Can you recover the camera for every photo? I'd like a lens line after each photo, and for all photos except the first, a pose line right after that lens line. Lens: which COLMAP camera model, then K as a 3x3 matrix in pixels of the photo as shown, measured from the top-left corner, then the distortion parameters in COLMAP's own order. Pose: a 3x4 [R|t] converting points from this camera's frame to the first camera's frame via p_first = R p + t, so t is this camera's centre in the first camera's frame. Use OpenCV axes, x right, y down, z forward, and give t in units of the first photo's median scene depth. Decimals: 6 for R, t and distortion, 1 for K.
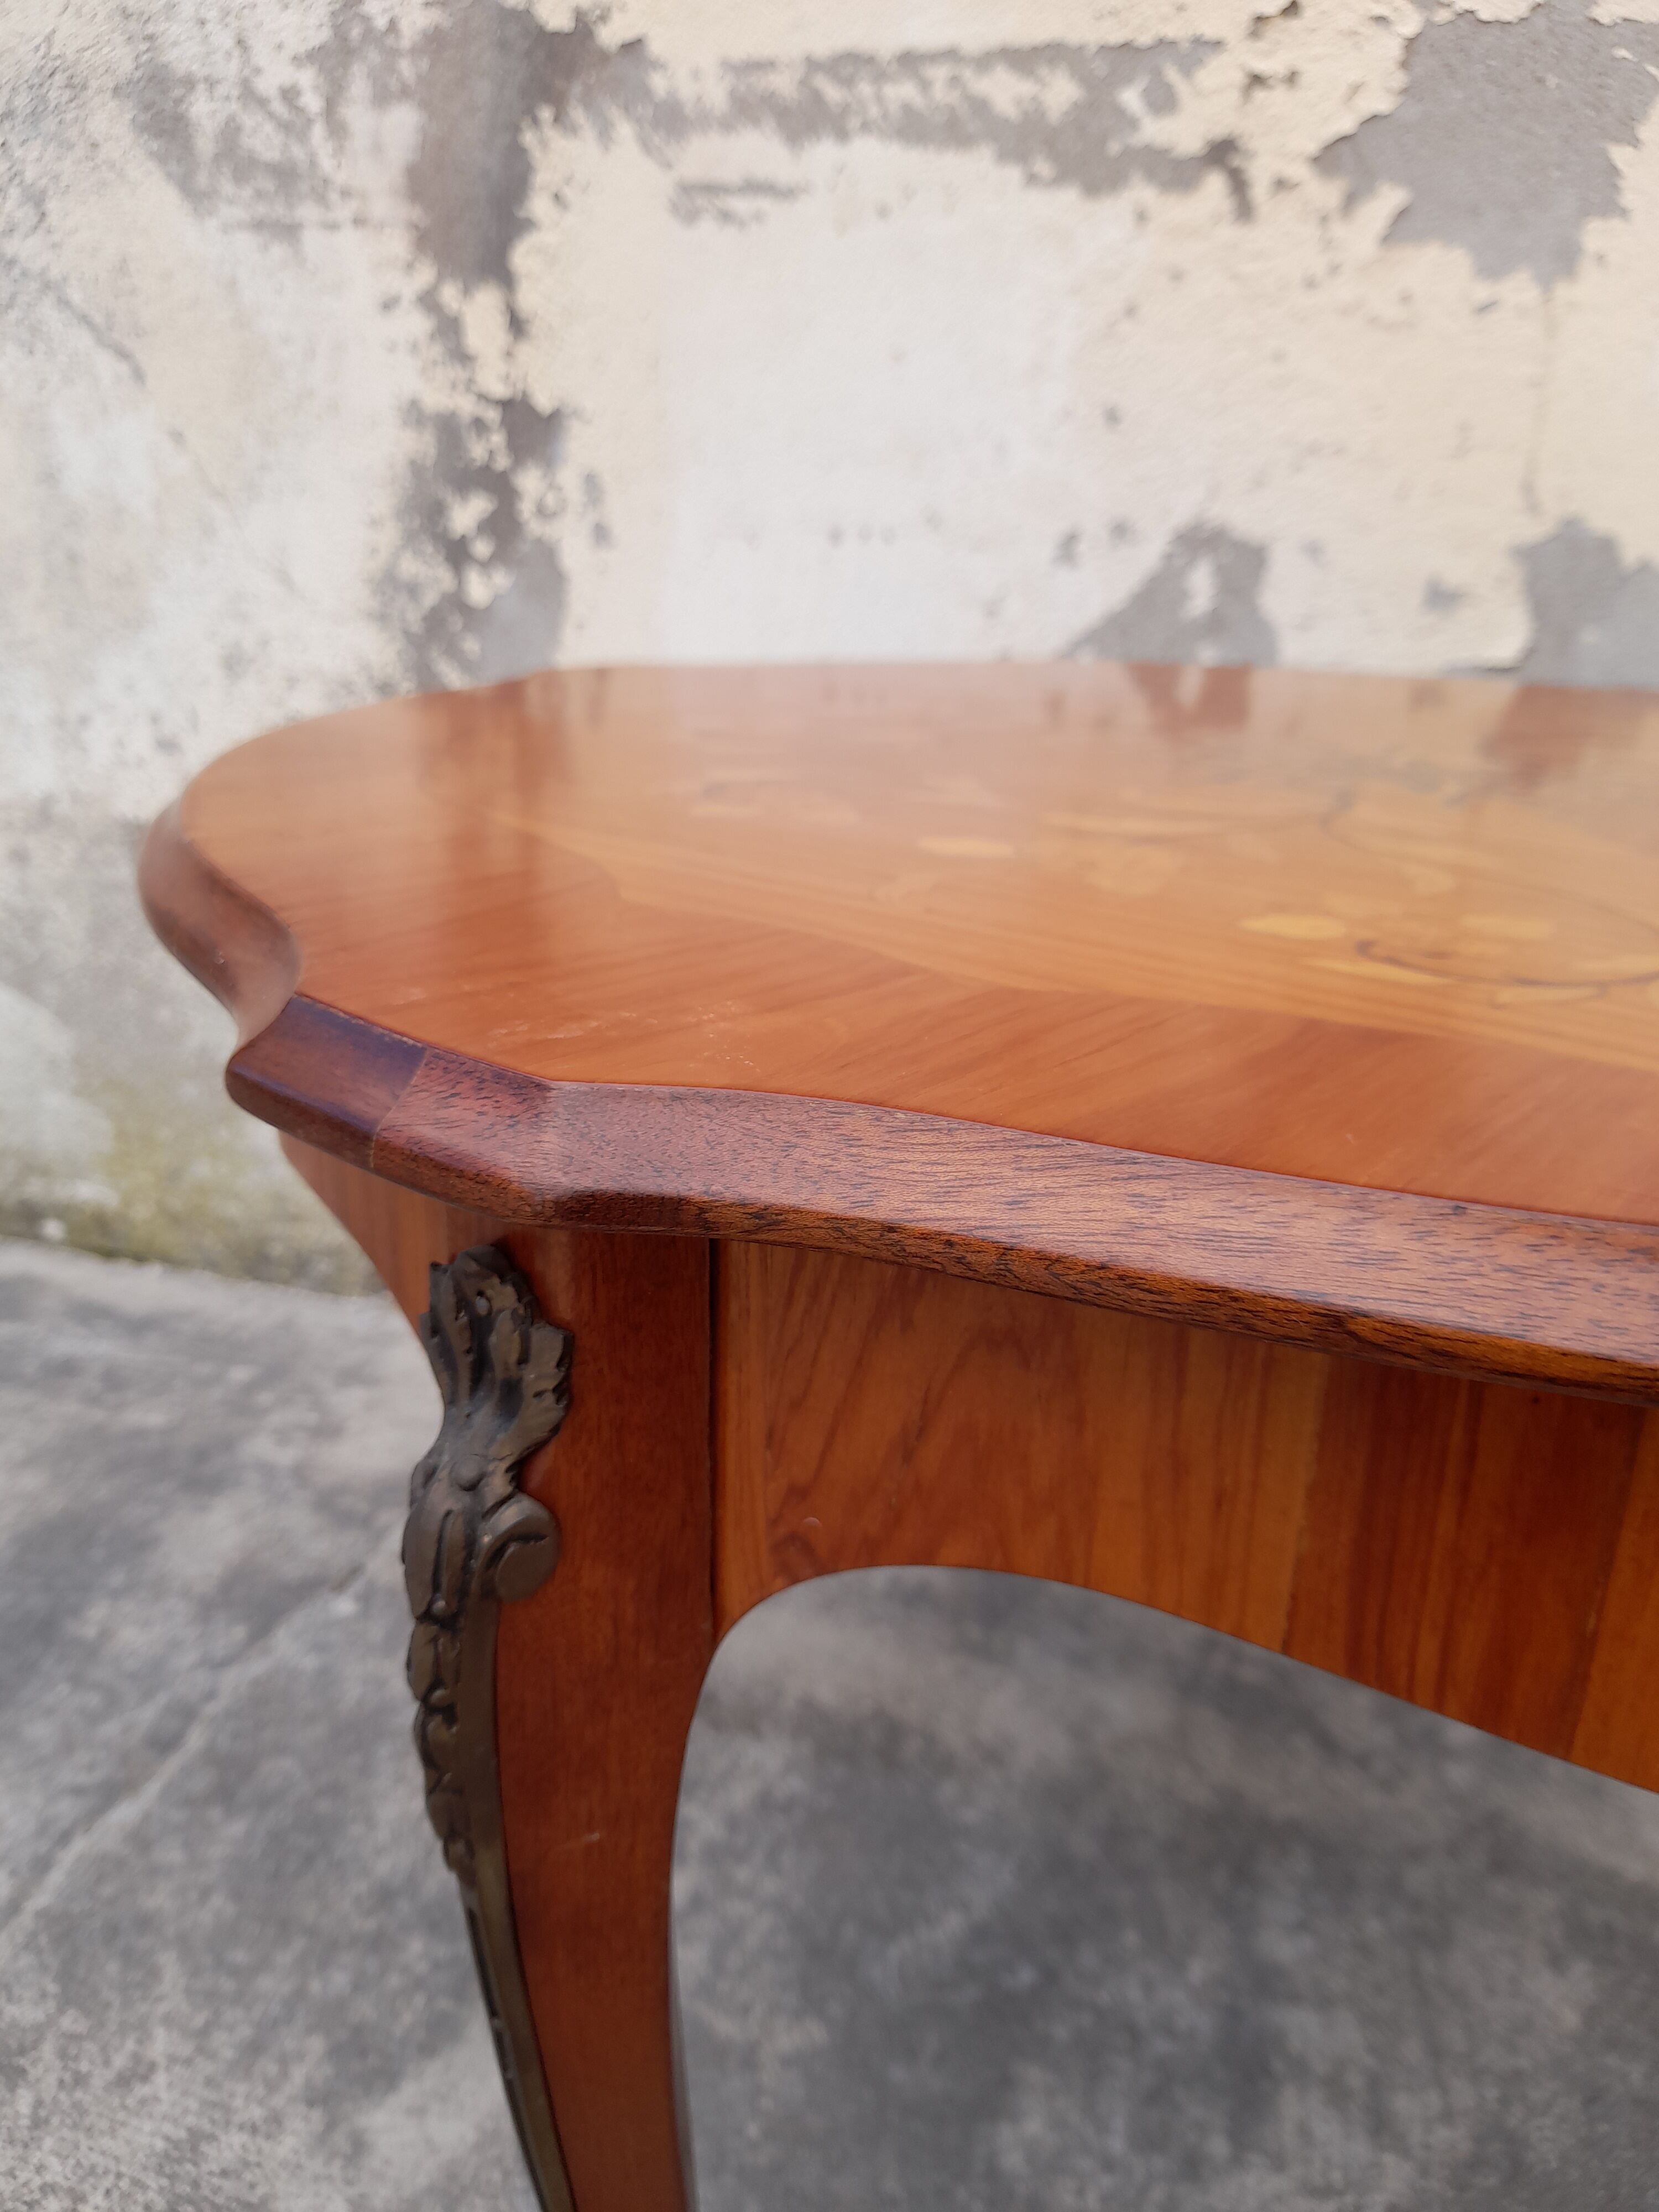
lens RADIAL K [[1690.3, 0, 819.1], [0, 1690.3, 1110.8], [0, 0, 1]] dist [-0.005726, -0.008551]
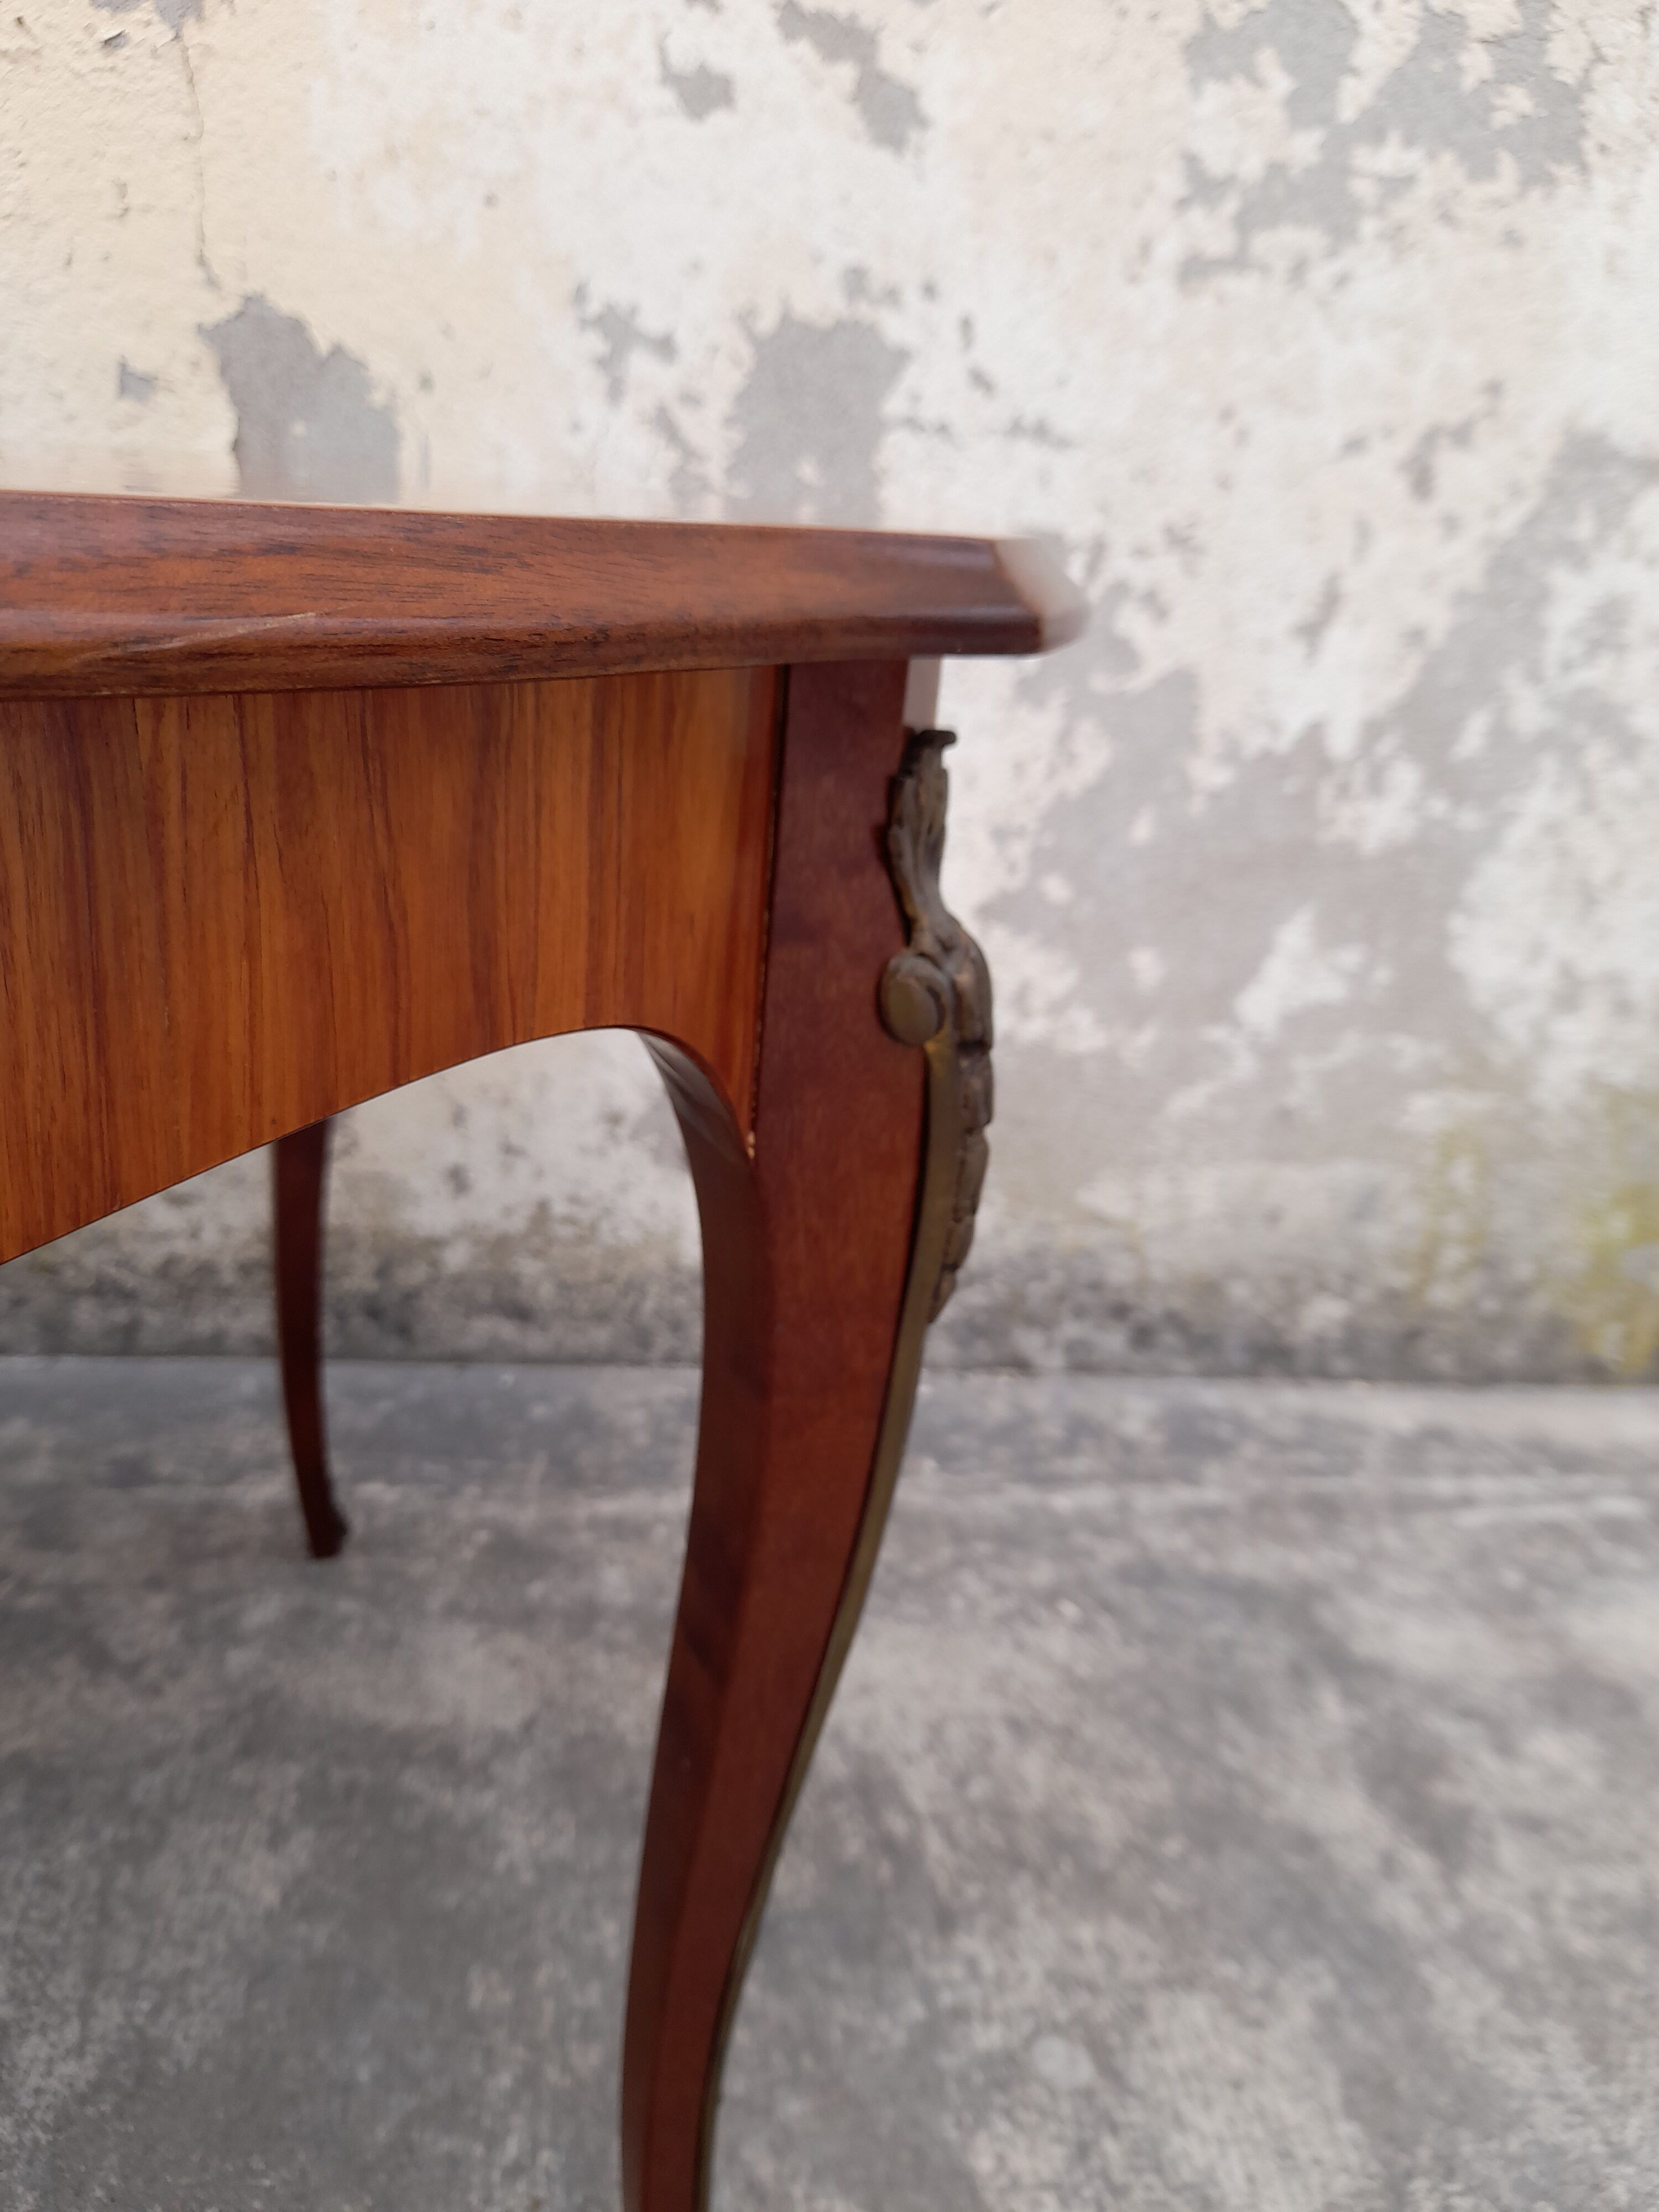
lens RADIAL K [[1670.5, 0, 812.2], [0, 1670.5, 1106.4], [0, 0, 1]] dist [0.012761, -0.043896]
pose [[0.918635, -0.106479, 0.380490, 0.307930], [0.097805, 0.994314, 0.042121, 0.074622], [-0.382812, -0.001480, 0.923825, 0.033450]]
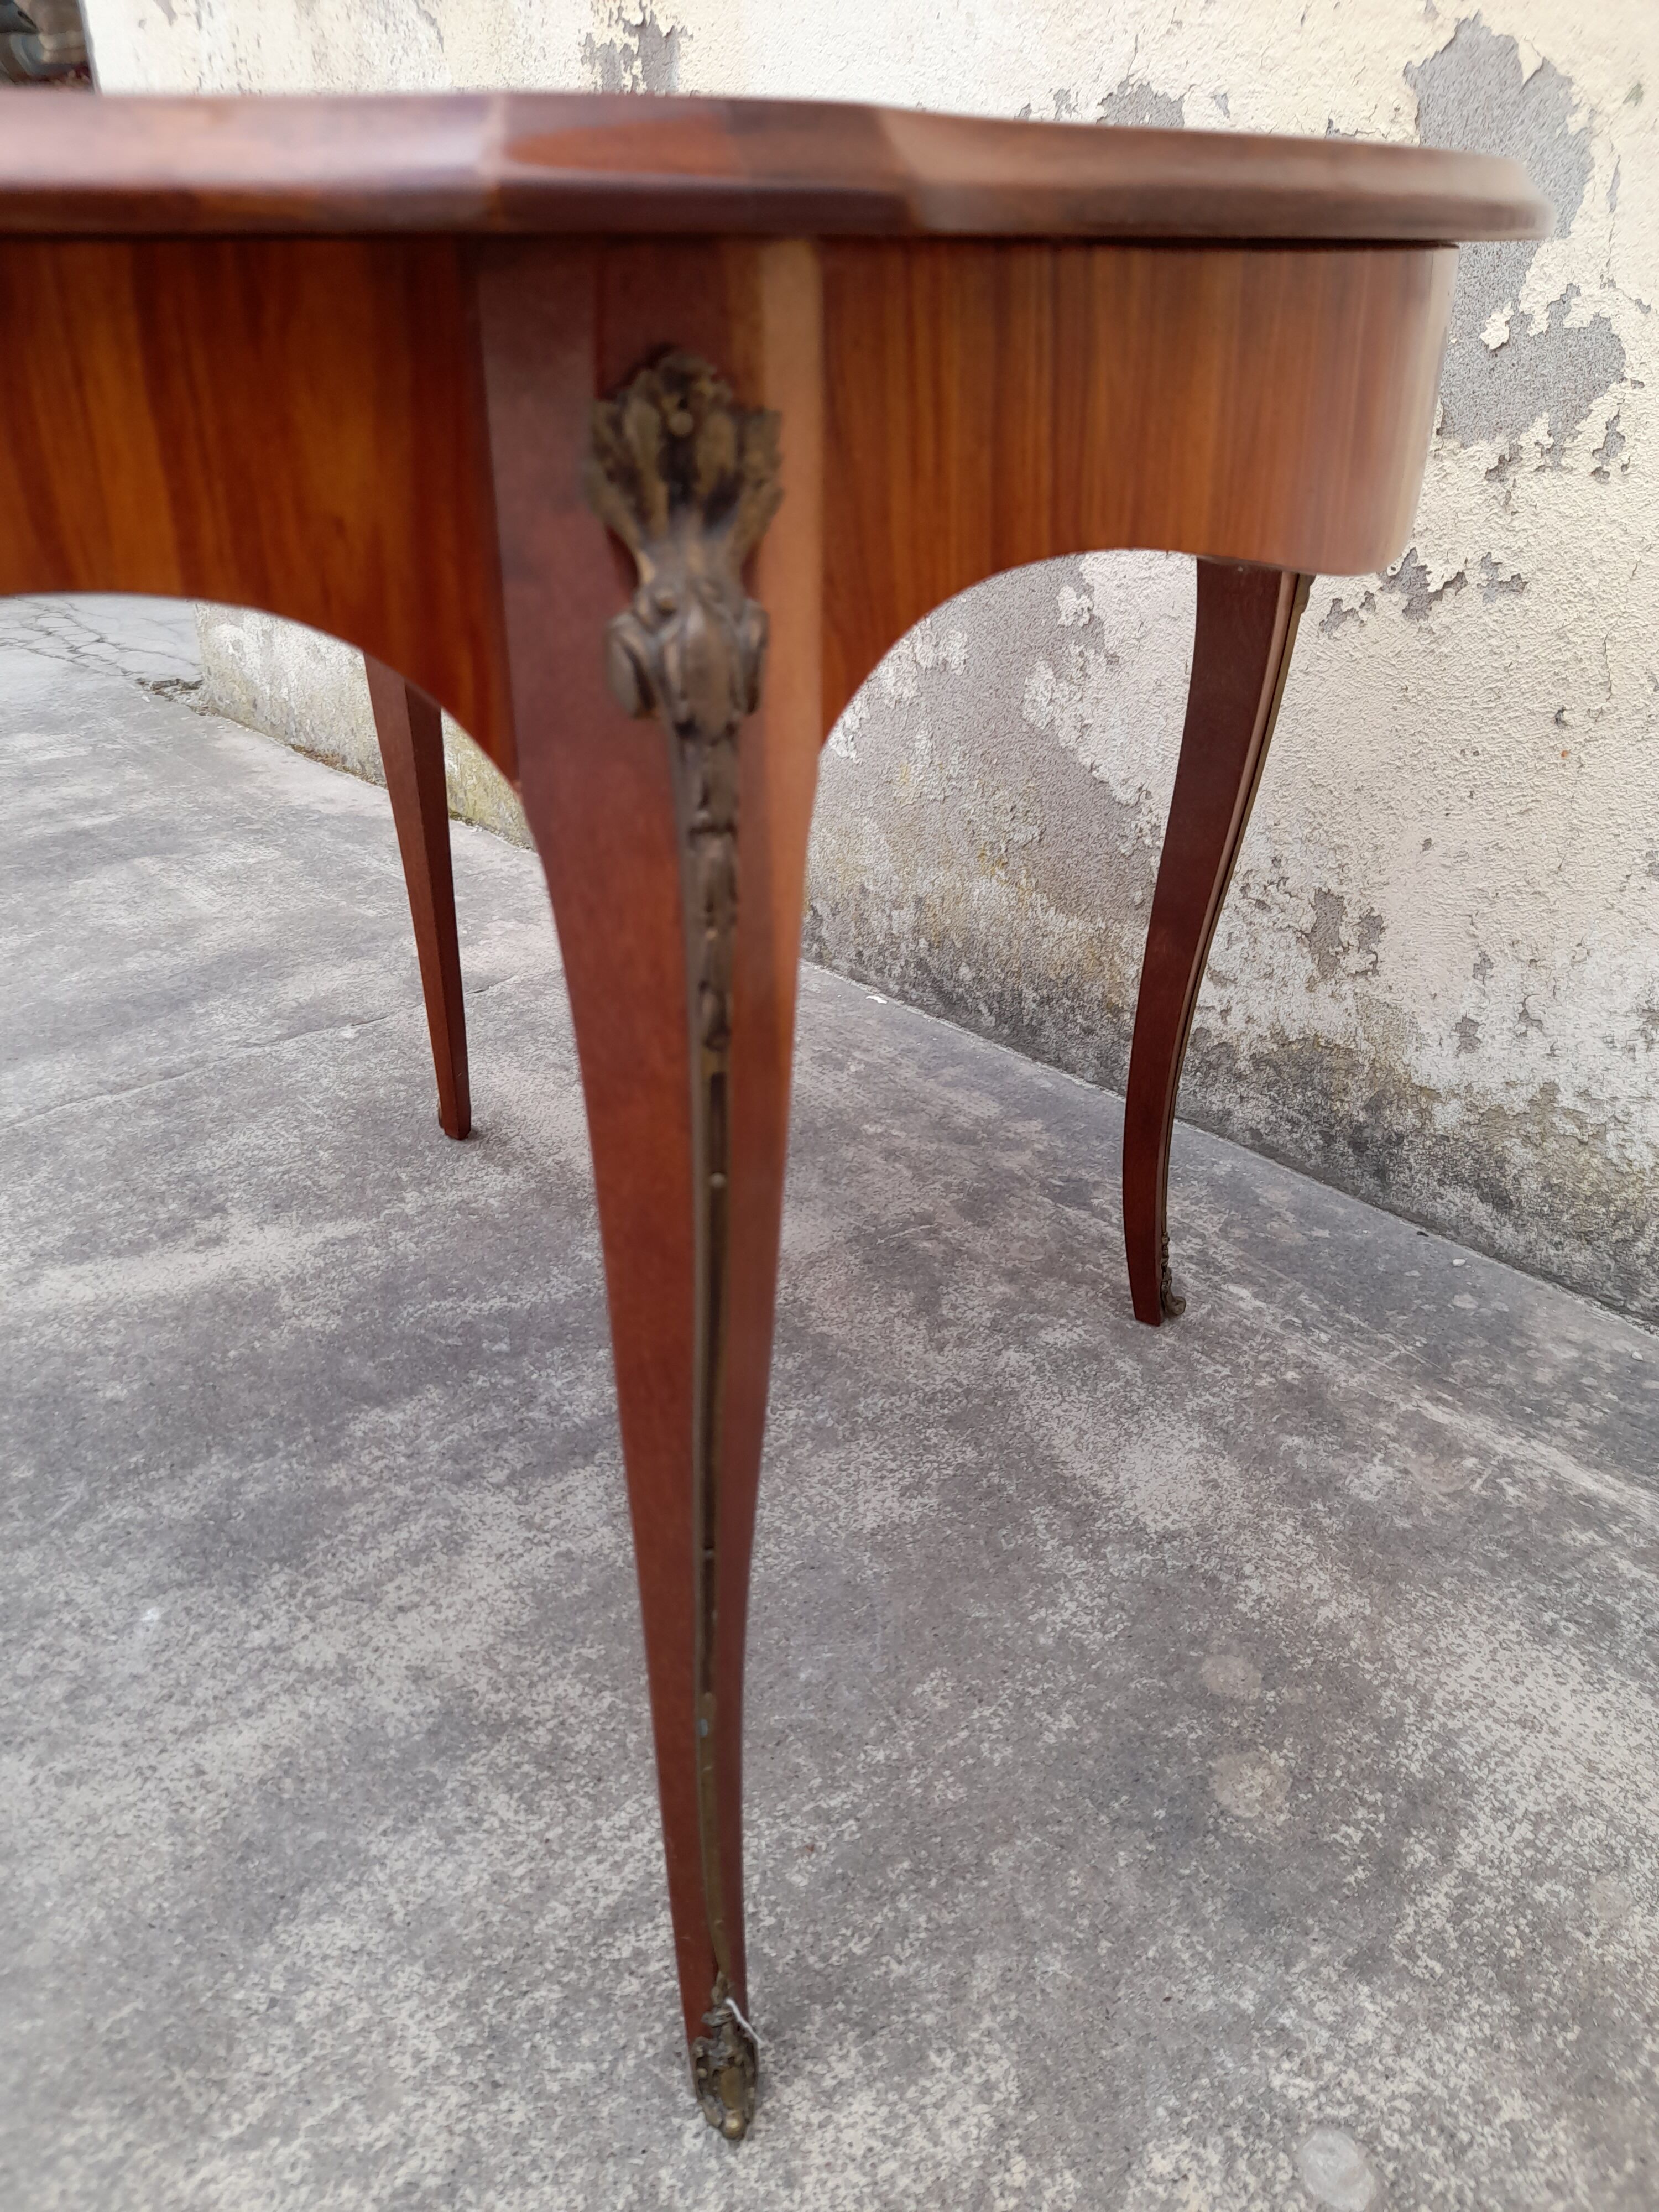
lens RADIAL K [[1614.0, 0, 816.6], [0, 1614.0, 1115.2], [0, 0, 1]] dist [0.034638, -0.030426]
pose [[0.855904, 0.214128, -0.470721, 0.621909], [-0.155416, 0.974676, 0.160785, 0.095477], [0.493229, -0.064459, 0.867508, 0.083606]]
